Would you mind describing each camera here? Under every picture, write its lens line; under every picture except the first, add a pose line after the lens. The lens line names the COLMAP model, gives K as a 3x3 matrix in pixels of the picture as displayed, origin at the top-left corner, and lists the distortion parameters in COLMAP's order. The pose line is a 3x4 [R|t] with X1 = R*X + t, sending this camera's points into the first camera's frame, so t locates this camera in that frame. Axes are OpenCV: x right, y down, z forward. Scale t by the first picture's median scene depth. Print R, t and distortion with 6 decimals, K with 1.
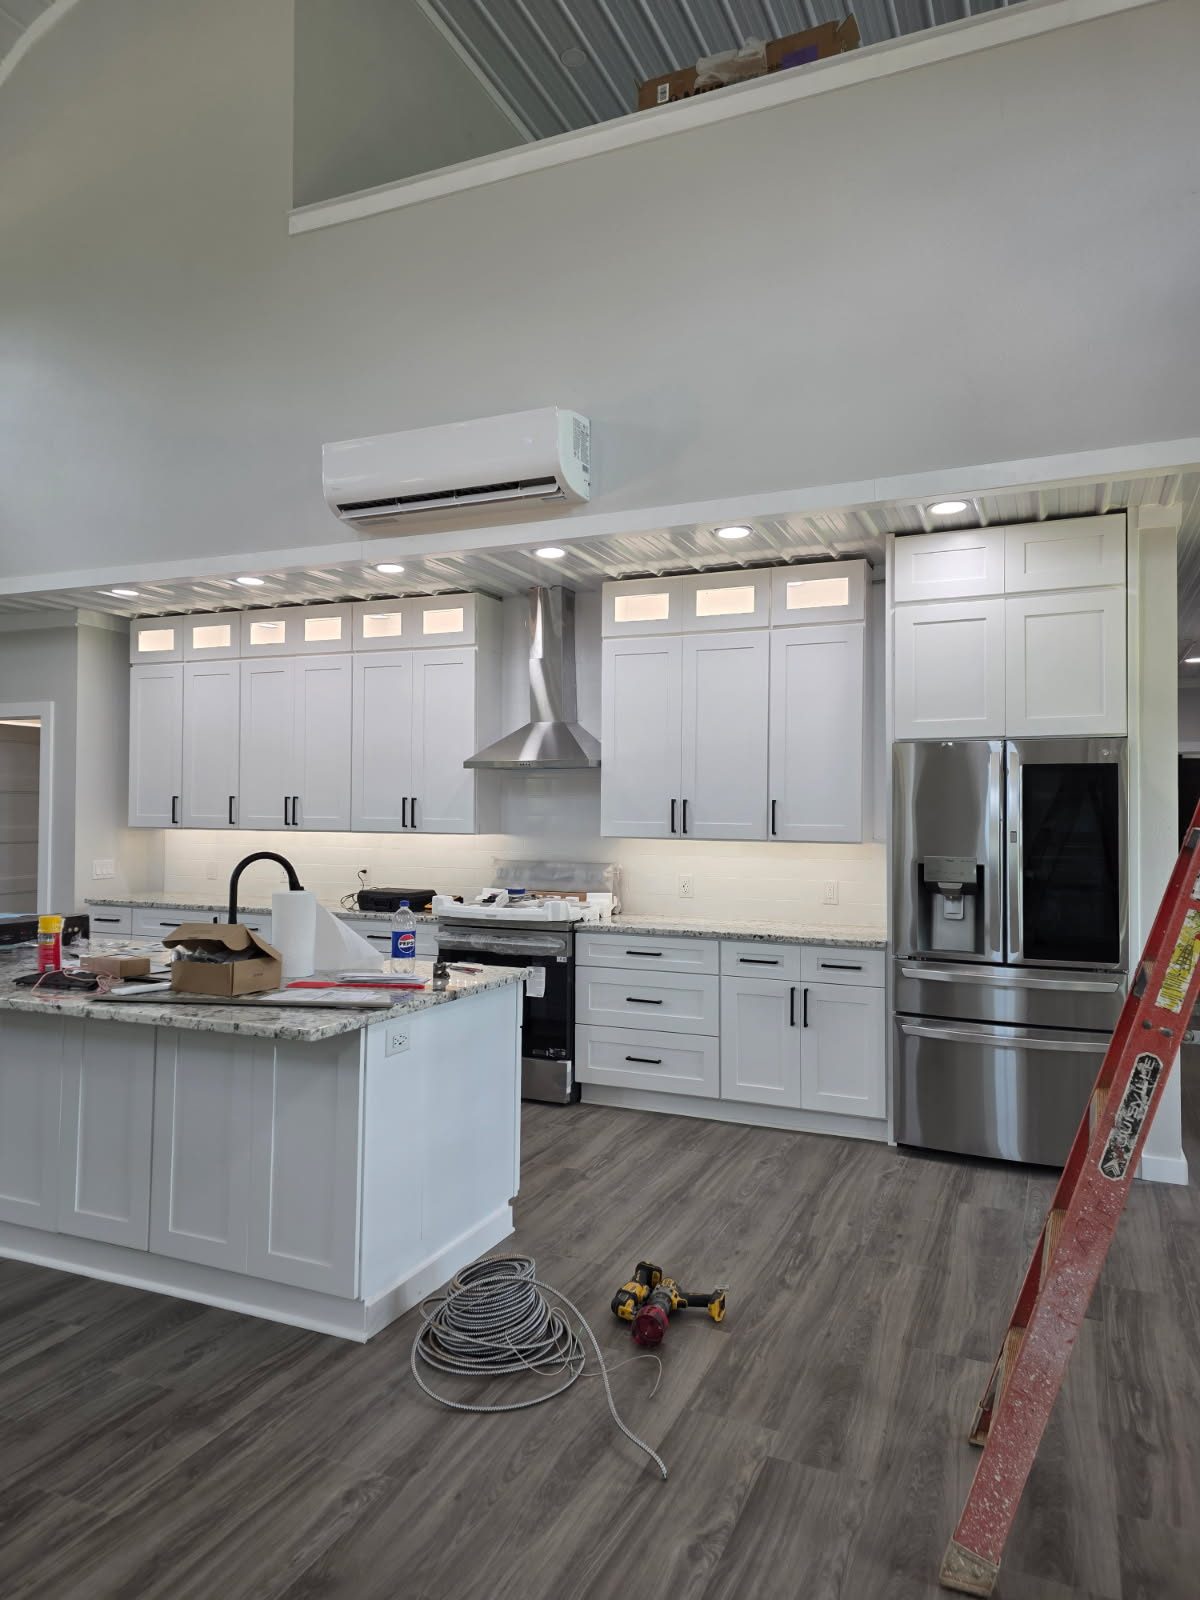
lens RADIAL K [[1075.1, 0, 600.9], [0, 1075.1, 787.1], [0, 0, 1]] dist [0.054009, -0.034186]
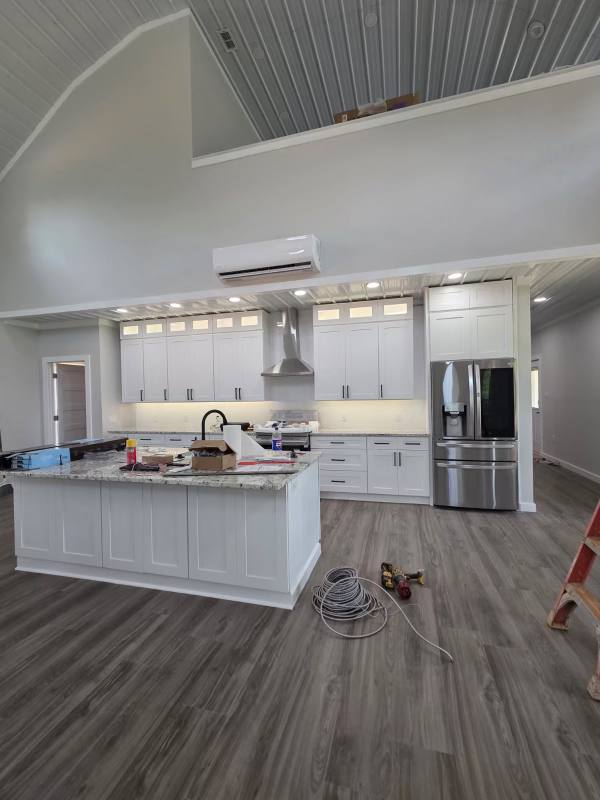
lens RADIAL K [[352.2, 0, 301.5], [0, 352.2, 395.9], [0, 0, 1]] dist [0.001129, 0.002860]
pose [[0.989256, -0.030552, 0.142963, -0.202279], [0.026338, 0.999164, 0.031277, 0.008220], [-0.143799, -0.027176, 0.989234, 0.162622]]
